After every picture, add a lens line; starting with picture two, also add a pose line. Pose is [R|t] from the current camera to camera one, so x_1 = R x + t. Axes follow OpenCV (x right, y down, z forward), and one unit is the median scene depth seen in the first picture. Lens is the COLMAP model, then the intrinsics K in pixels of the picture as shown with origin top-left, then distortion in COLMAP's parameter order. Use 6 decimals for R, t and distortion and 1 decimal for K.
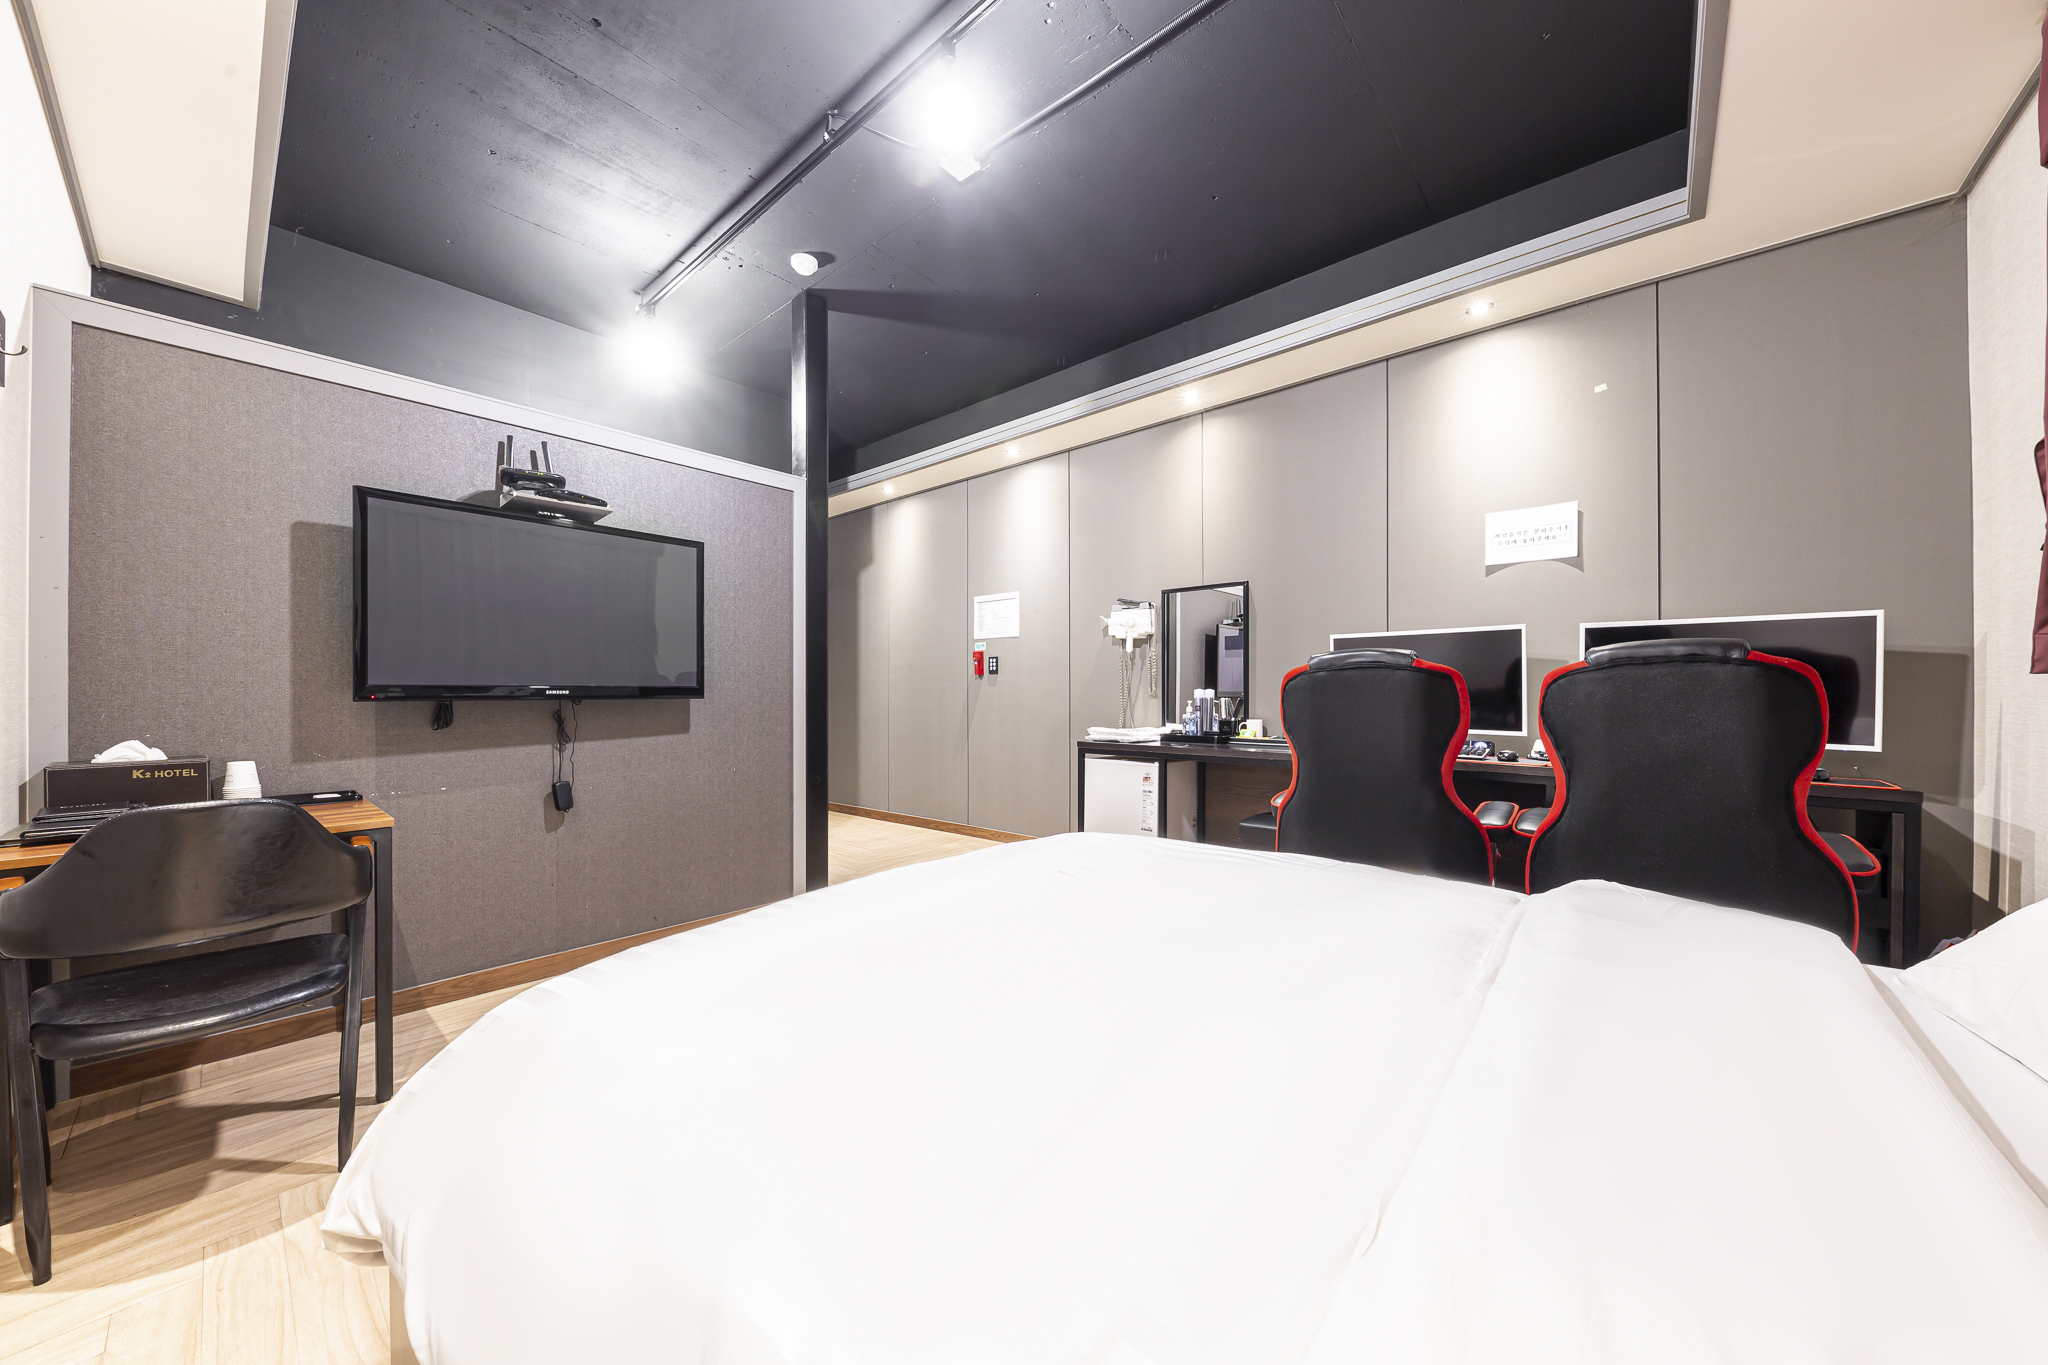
lens RADIAL K [[706.3, 0, 1027.0], [0, 706.3, 695.0], [0, 0, 1]] dist [-0.001677, -0.000131]
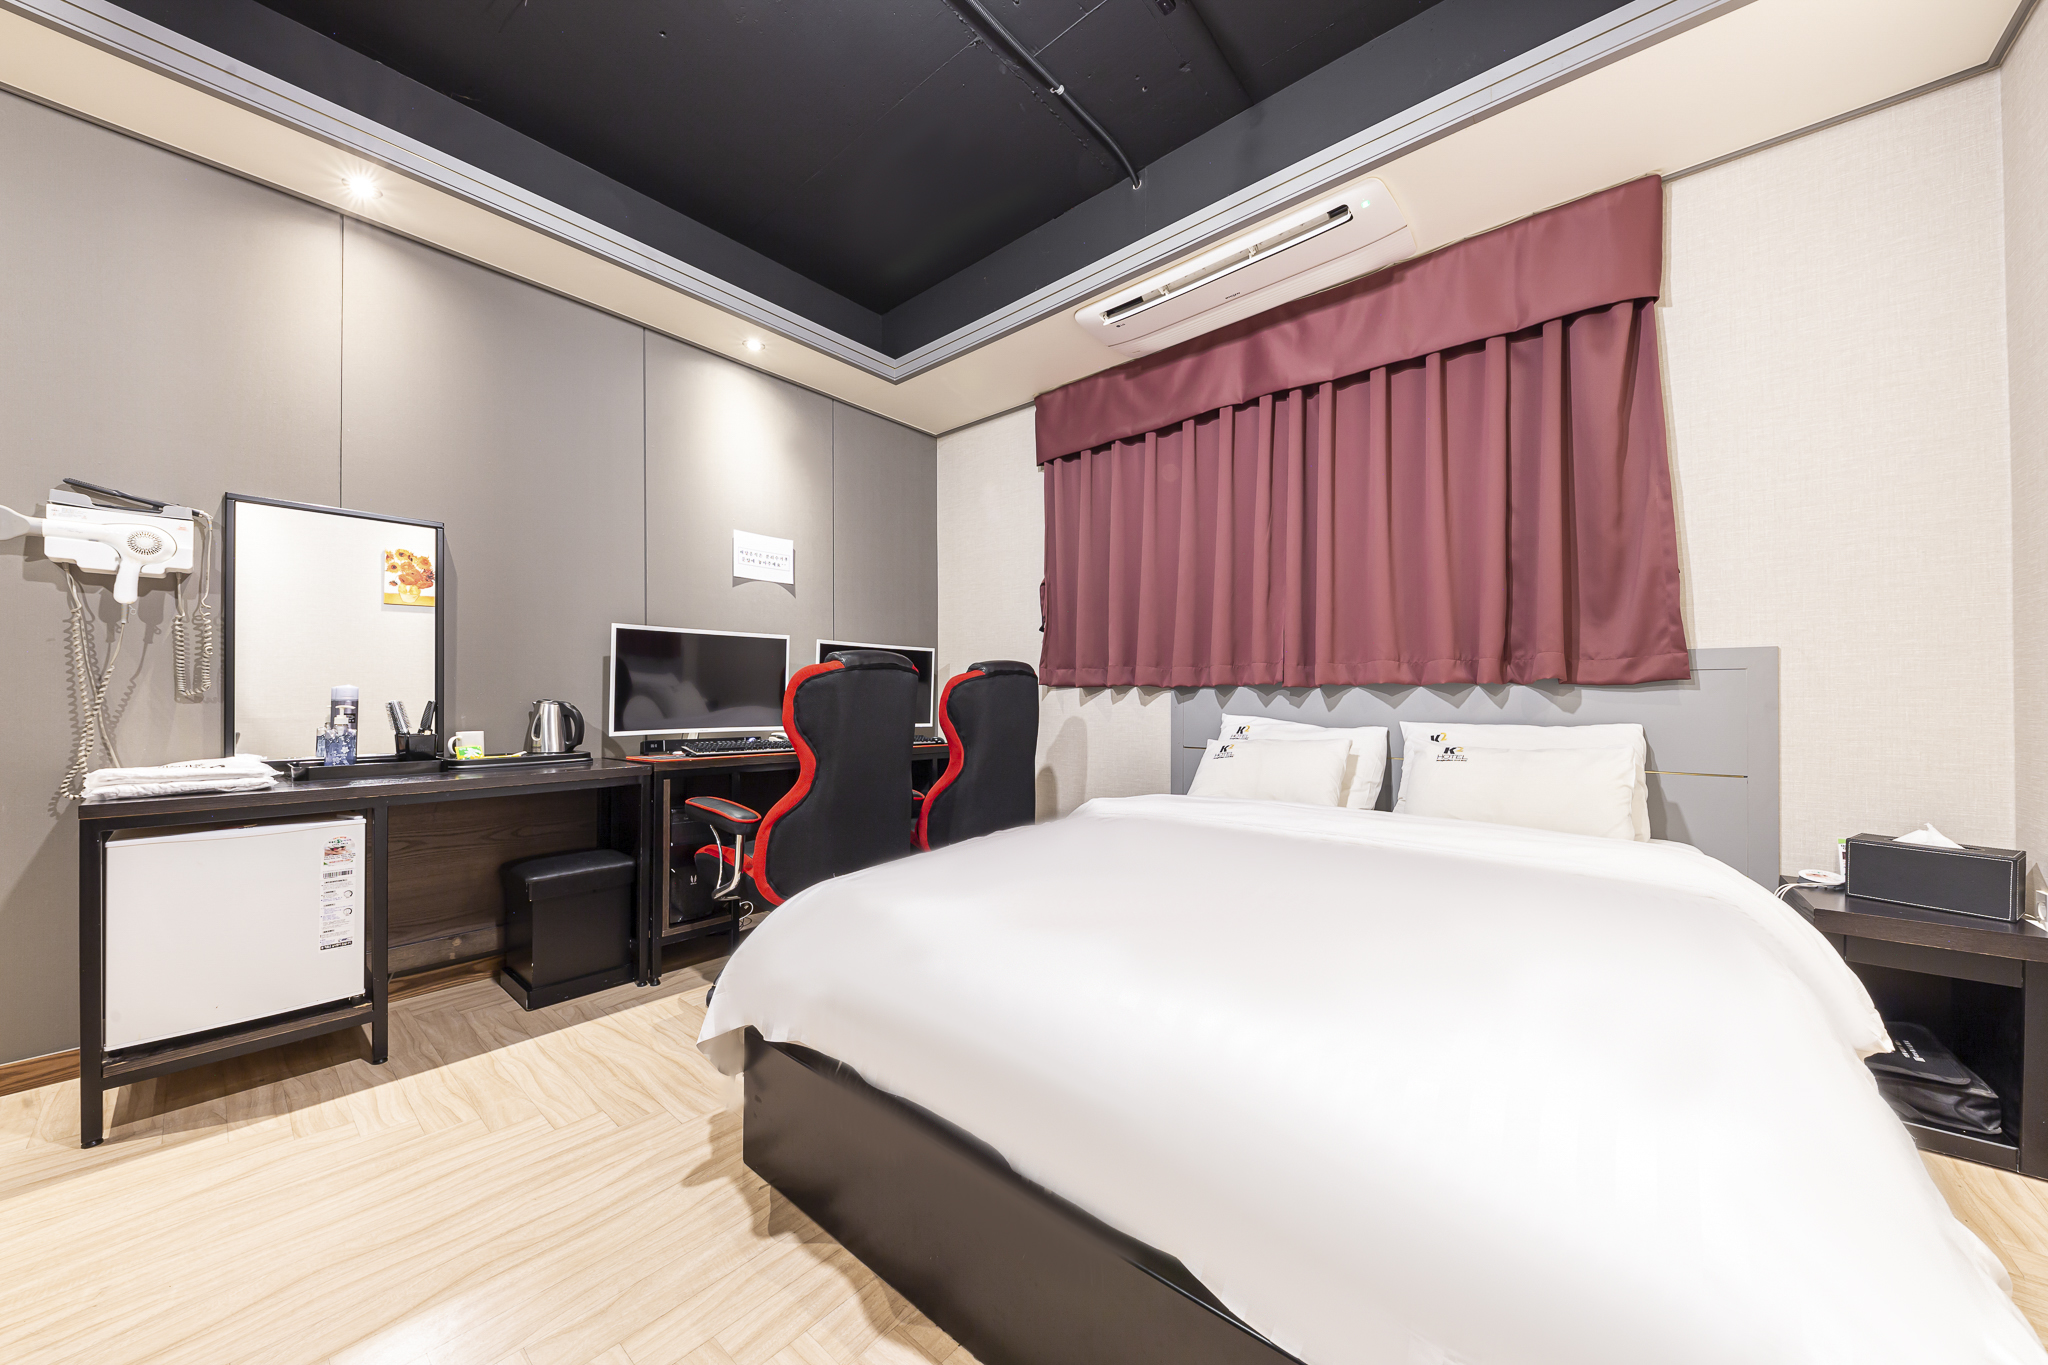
lens RADIAL K [[706.3, 0, 1019.8], [0, 706.3, 693.0], [0, 0, 1]] dist [-0.001677, -0.000131]
pose [[-0.011754, -0.000380, 0.999931, -0.469499], [-0.002424, 0.999997, 0.000351, -0.004852], [-0.999928, -0.002420, -0.011755, 0.598786]]
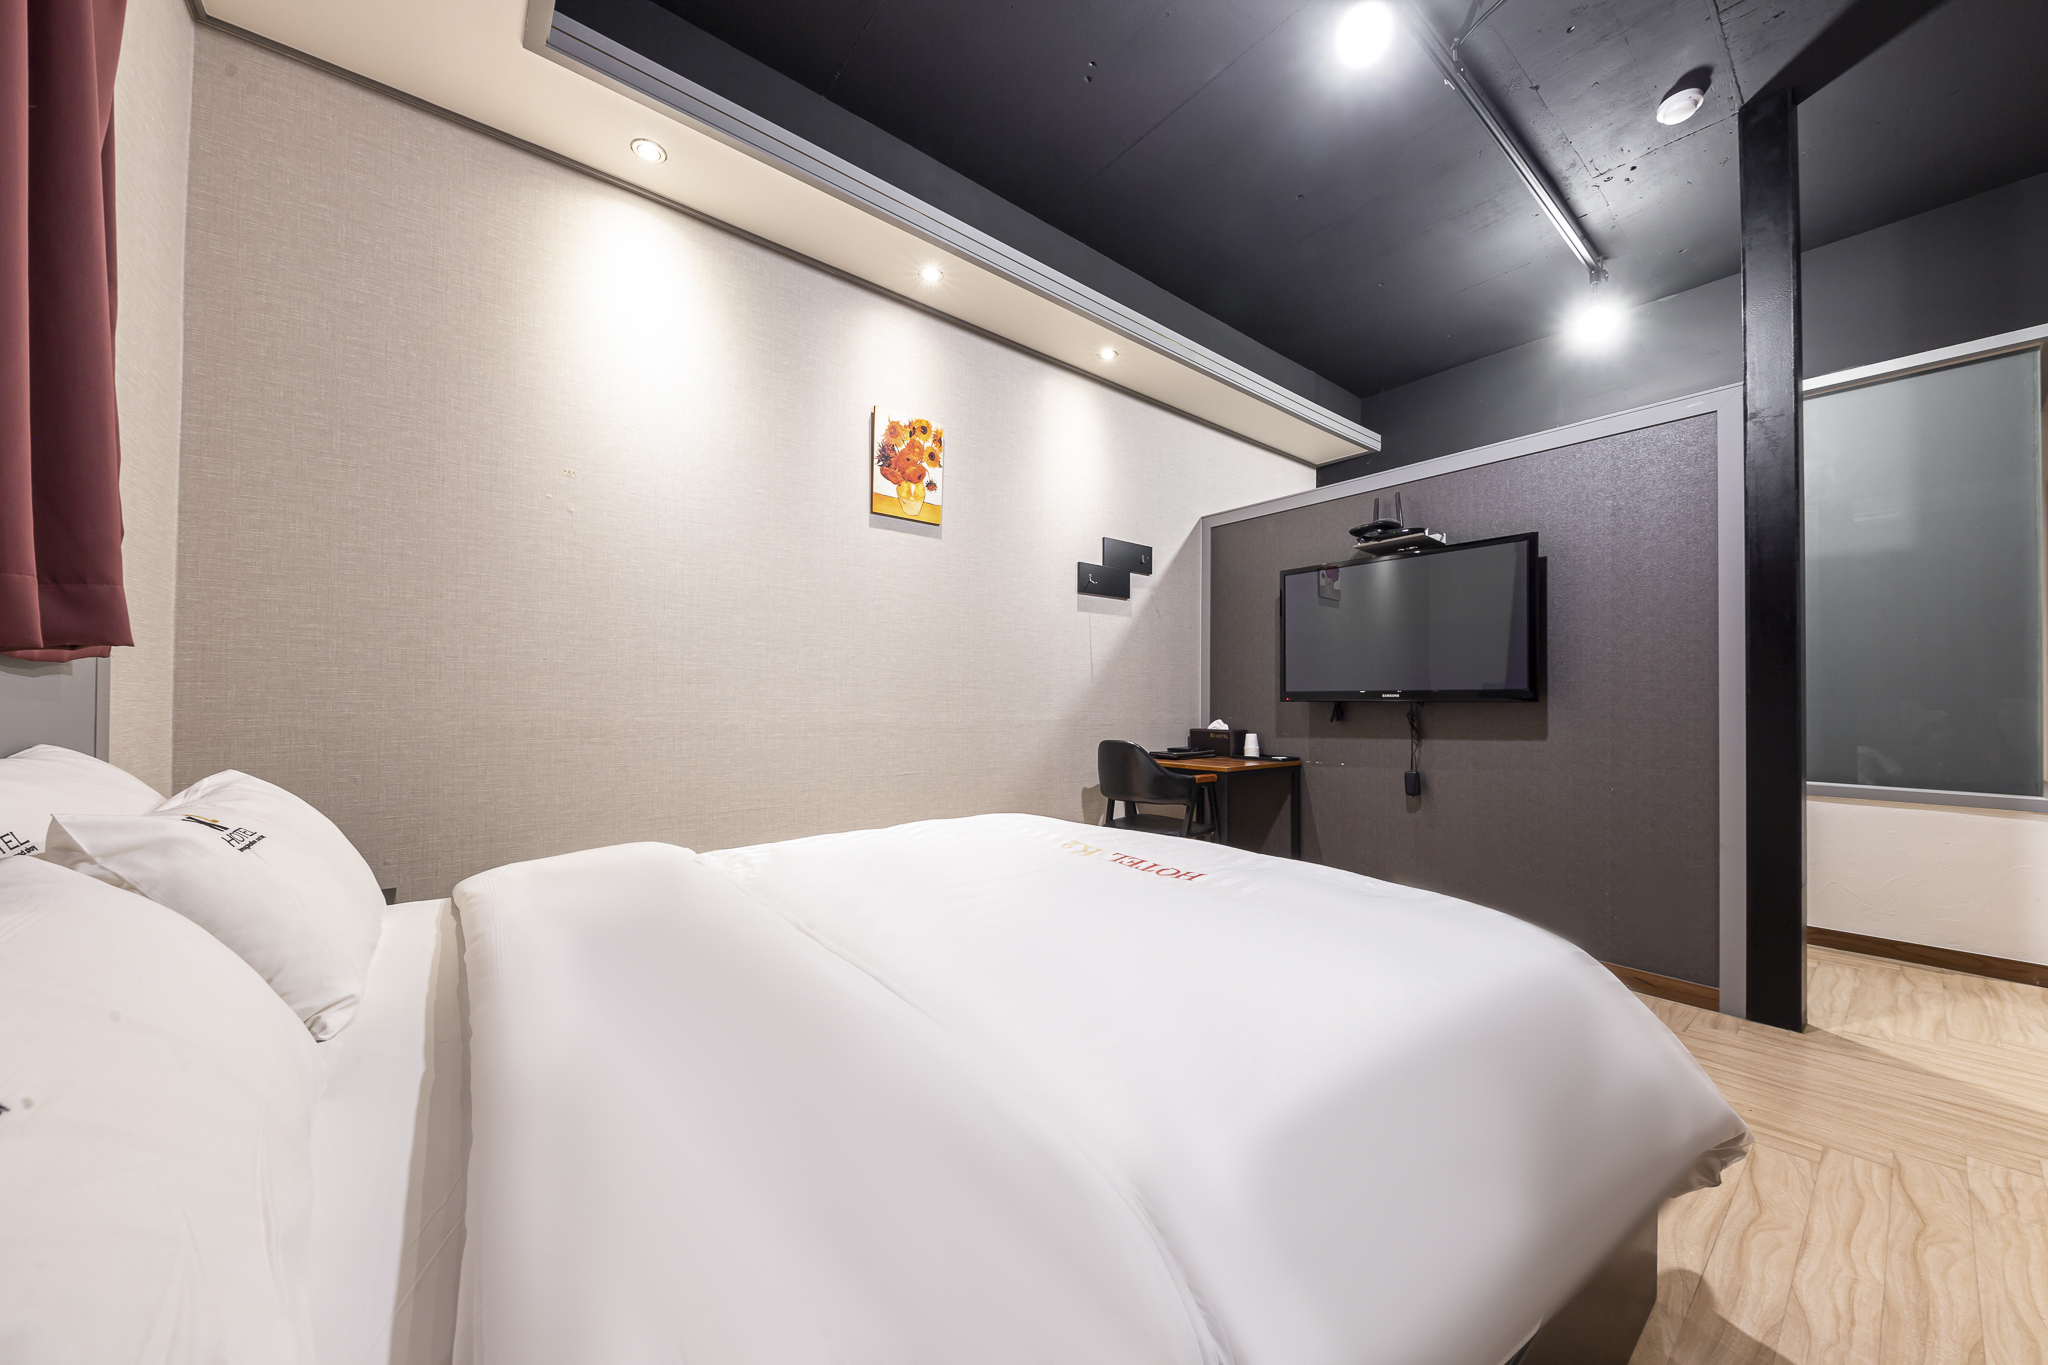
lens RADIAL K [[706.3, 0, 1030.4], [0, 706.3, 688.6], [0, 0, 1]] dist [-0.001677, -0.000131]
pose [[-0.149121, -0.003687, -0.988812, 0.558785], [0.005340, 0.999975, -0.004534, -0.013541], [0.988805, -0.005956, -0.149098, 0.494631]]
